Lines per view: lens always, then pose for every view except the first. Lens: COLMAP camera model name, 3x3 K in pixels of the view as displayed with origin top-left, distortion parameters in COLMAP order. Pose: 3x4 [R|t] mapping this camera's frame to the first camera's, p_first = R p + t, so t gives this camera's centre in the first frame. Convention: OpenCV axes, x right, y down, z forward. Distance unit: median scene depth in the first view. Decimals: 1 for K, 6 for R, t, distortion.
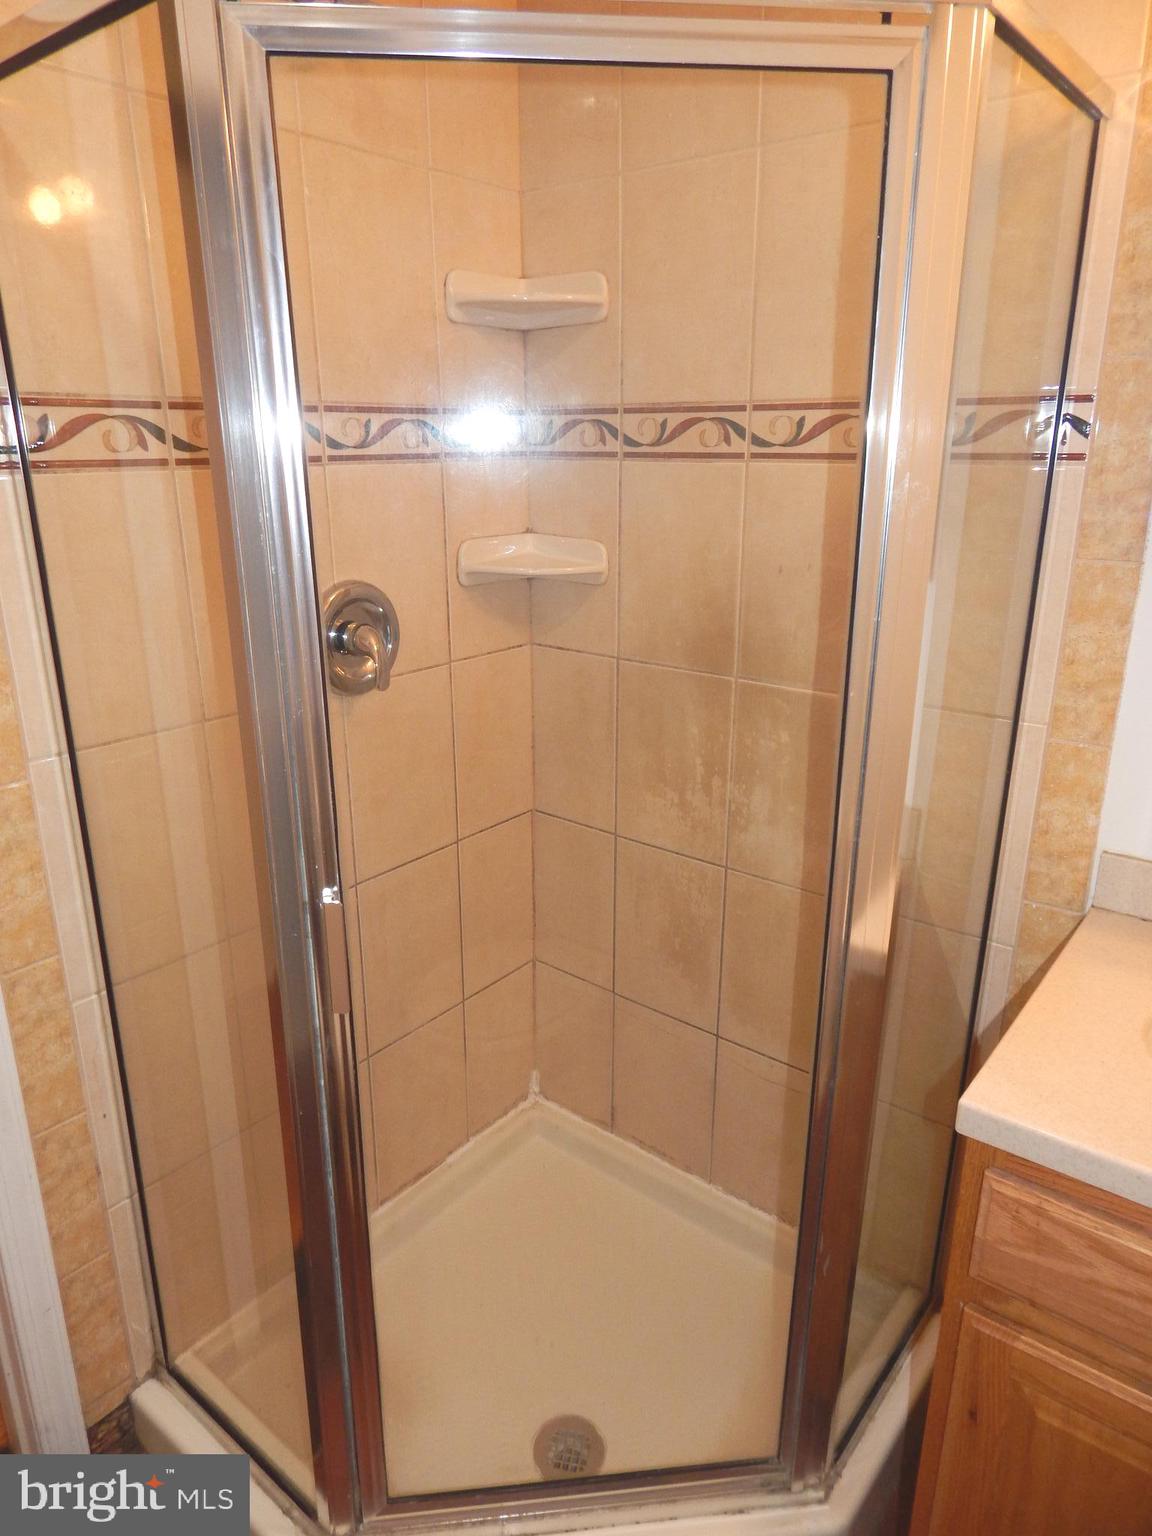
lens RADIAL K [[1032.3, 0, 580.6], [0, 1032.3, 760.7], [0, 0, 1]] dist [-0.003267, -0.001194]
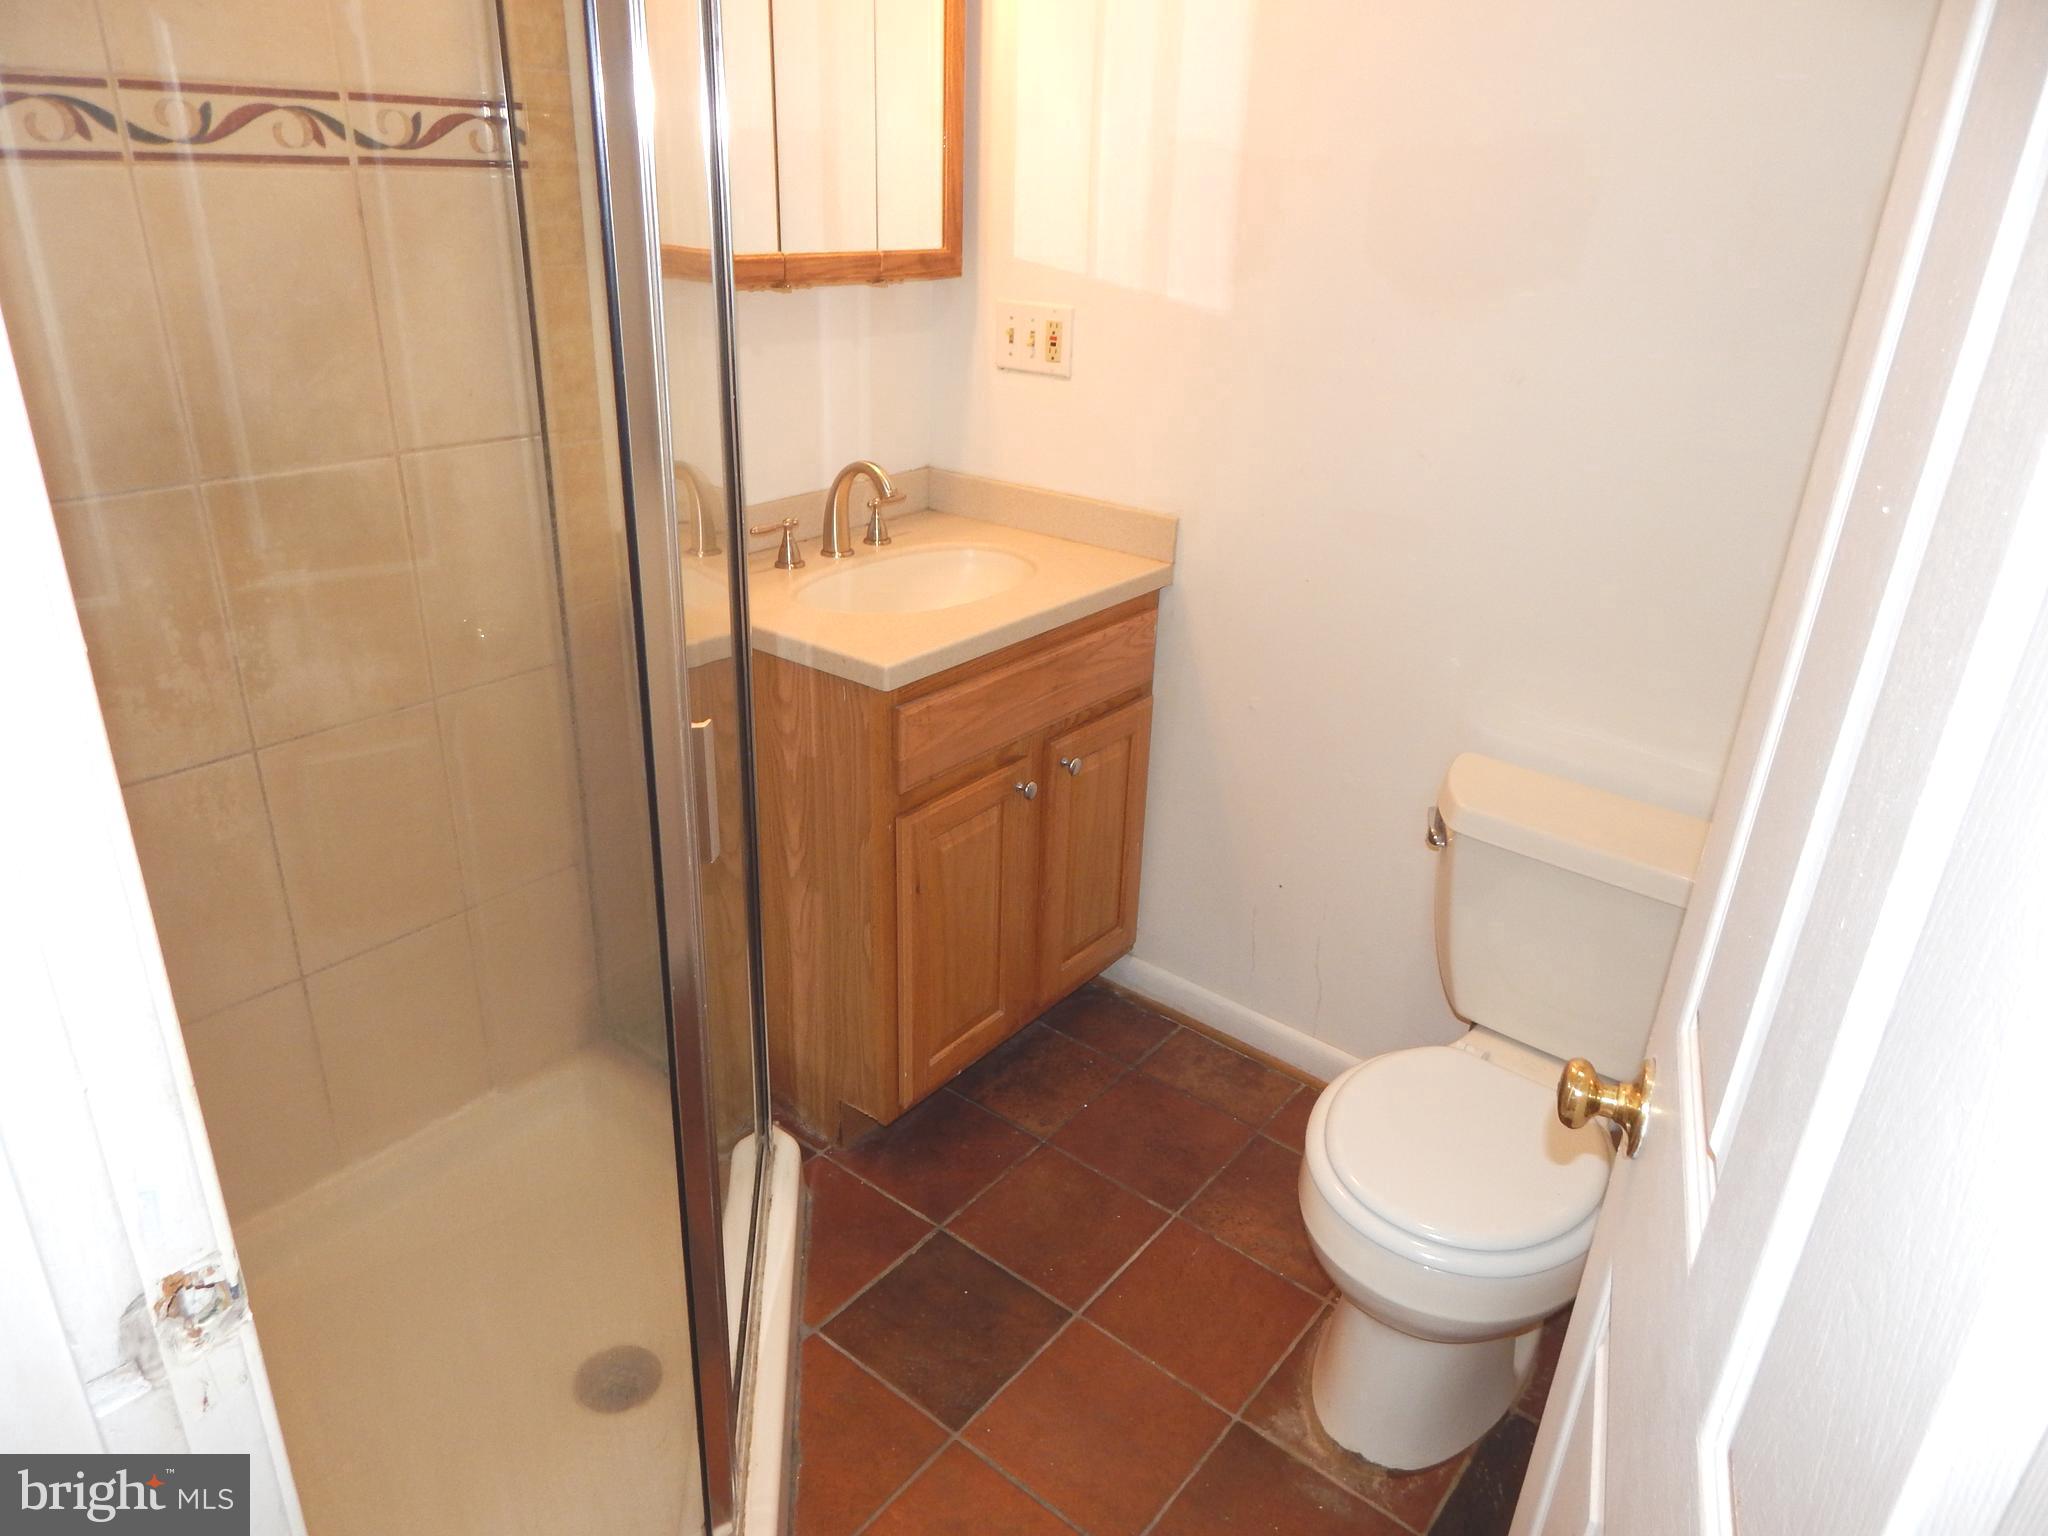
lens RADIAL K [[1340.1, 0, 1039.4], [0, 1340.1, 769.7], [0, 0, 1]] dist [-0.007462, -0.002747]
pose [[-0.012449, -0.407511, 0.913115, -0.967404], [0.264378, 0.879348, 0.396046, -0.146898], [-0.964339, 0.246338, 0.096790, 0.496596]]
